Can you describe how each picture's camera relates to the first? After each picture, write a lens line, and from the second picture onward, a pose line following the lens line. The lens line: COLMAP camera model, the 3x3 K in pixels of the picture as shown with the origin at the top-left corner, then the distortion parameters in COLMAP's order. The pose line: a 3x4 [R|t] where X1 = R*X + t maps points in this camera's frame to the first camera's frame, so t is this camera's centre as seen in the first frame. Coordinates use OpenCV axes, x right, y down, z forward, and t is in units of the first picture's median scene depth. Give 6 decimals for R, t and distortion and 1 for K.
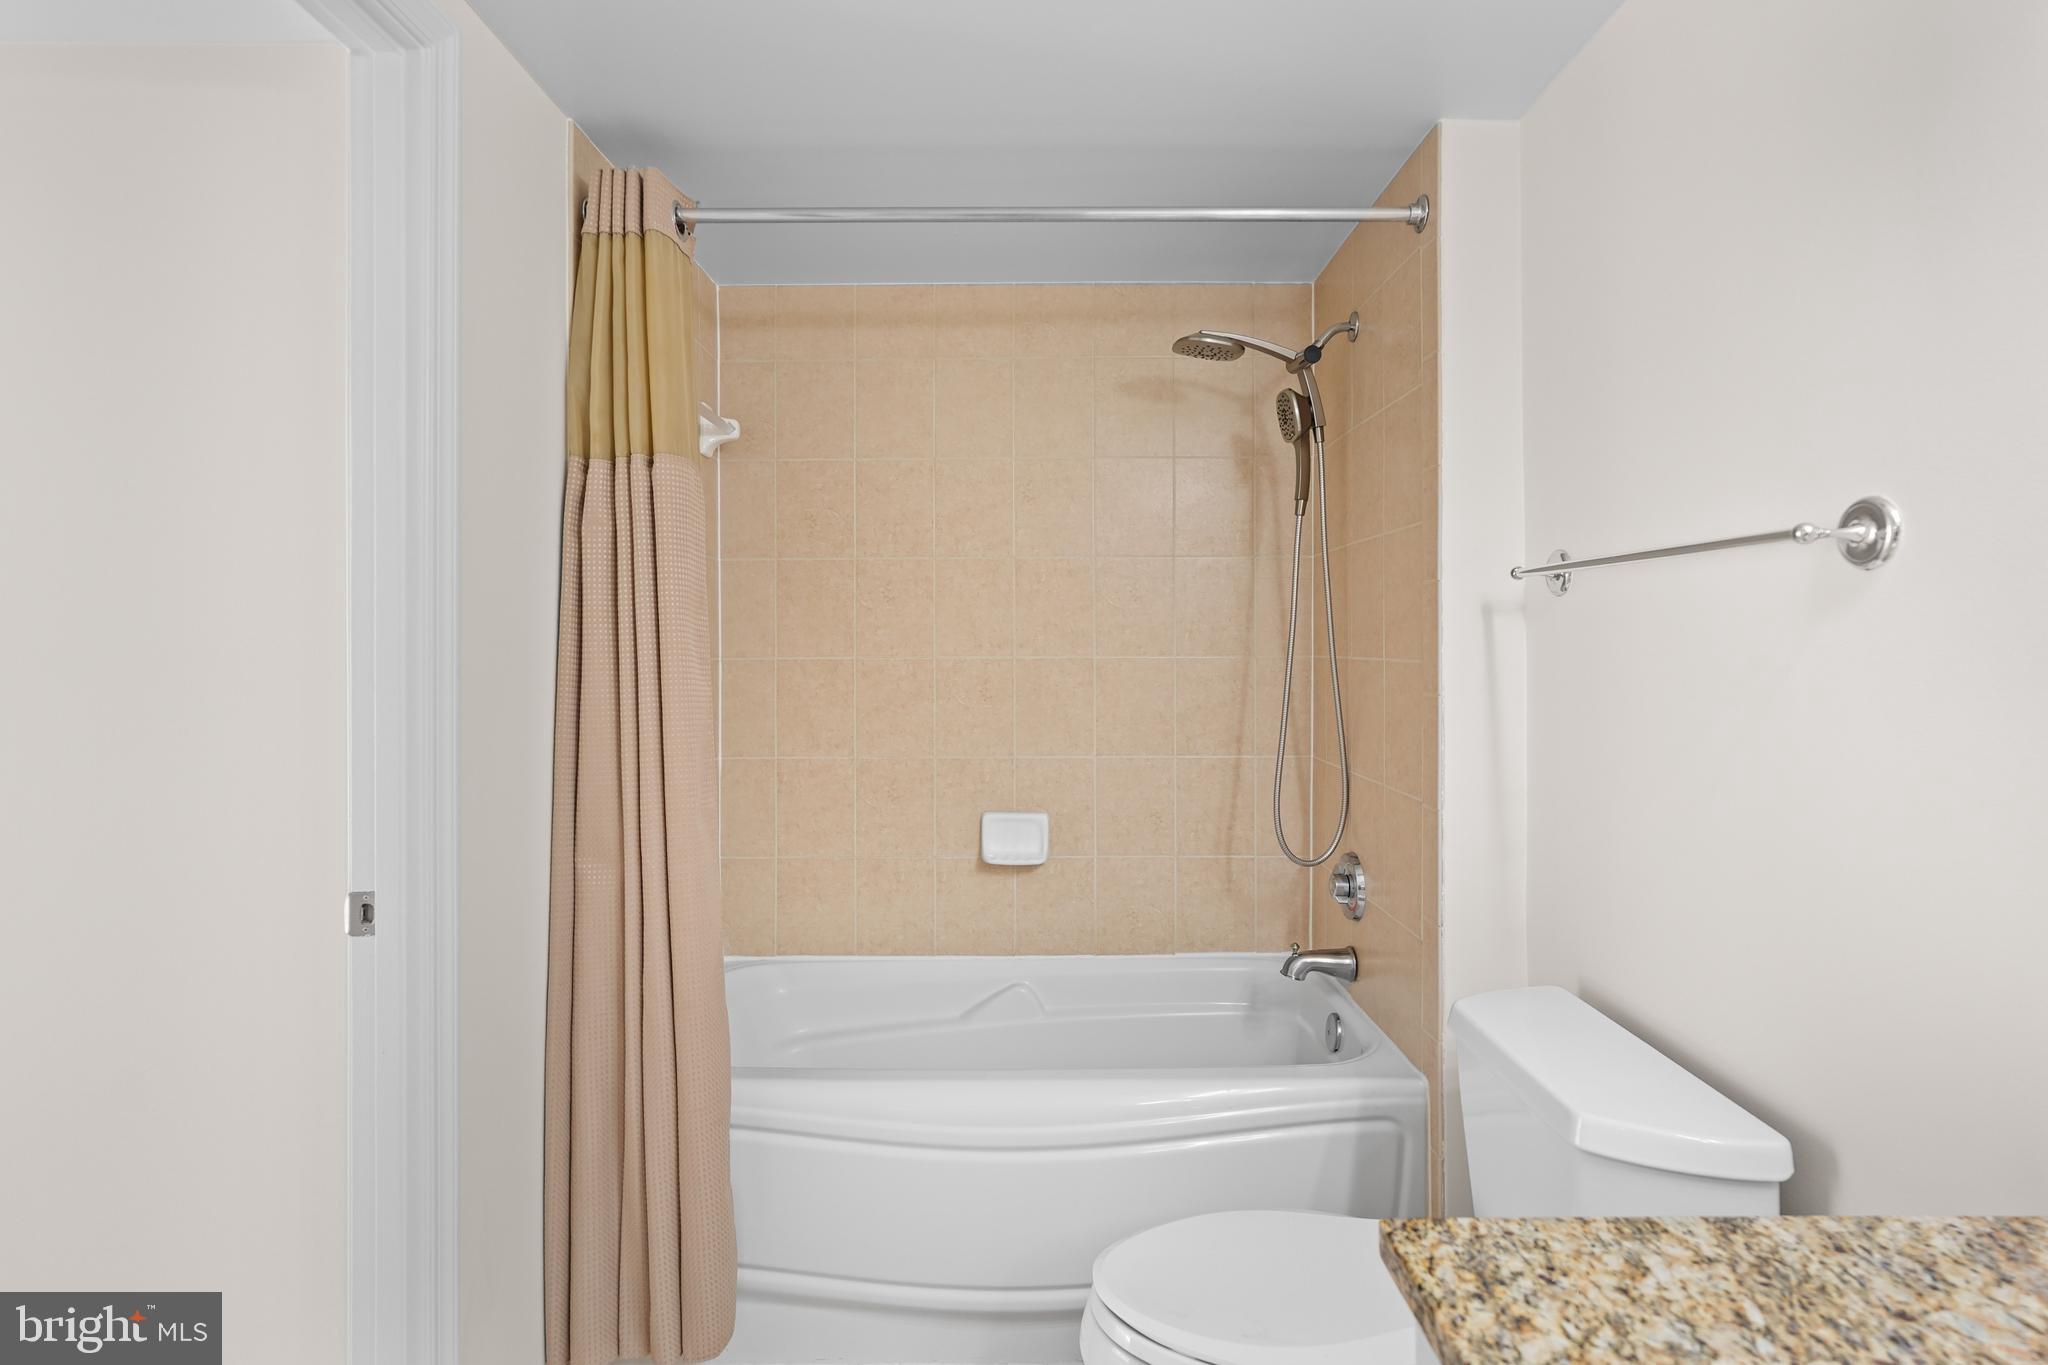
lens RADIAL K [[1005.8, 0, 1027.2], [0, 1005.8, 639.7], [0, 0, 1]] dist [-0.014352, 0.007241]
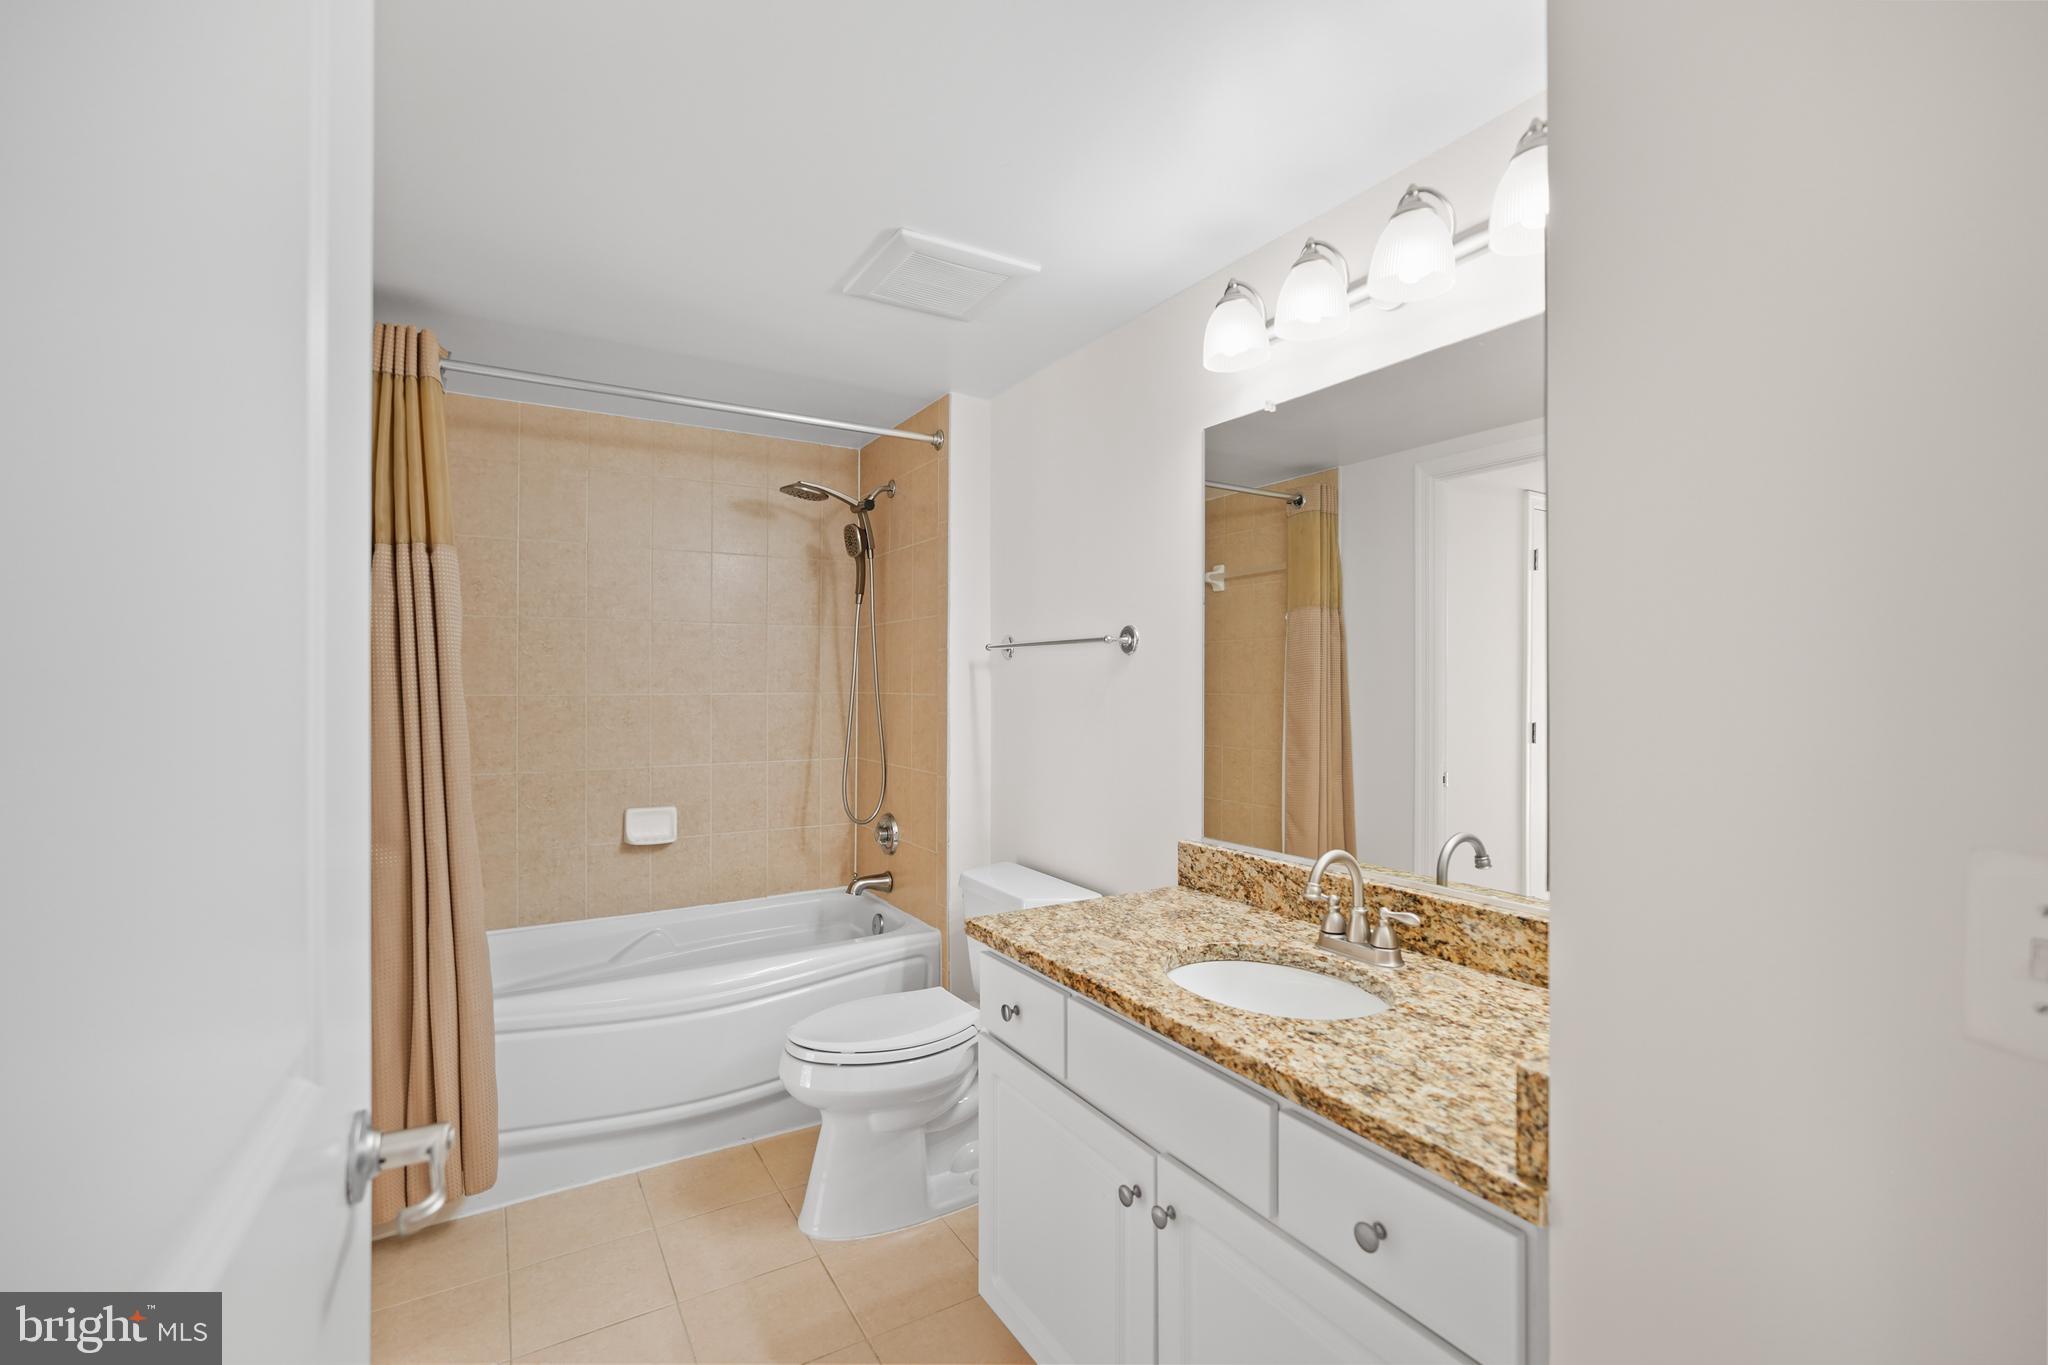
lens RADIAL K [[898.6, 0, 1024.0], [0, 898.6, 682.5], [0, 0, 1]] dist [-0.002636, 0.000477]
pose [[0.852376, 0.003754, 0.522916, -0.251063], [-0.004650, 0.999989, 0.000402, -0.000822], [-0.522908, -0.002774, 0.852384, -0.352884]]
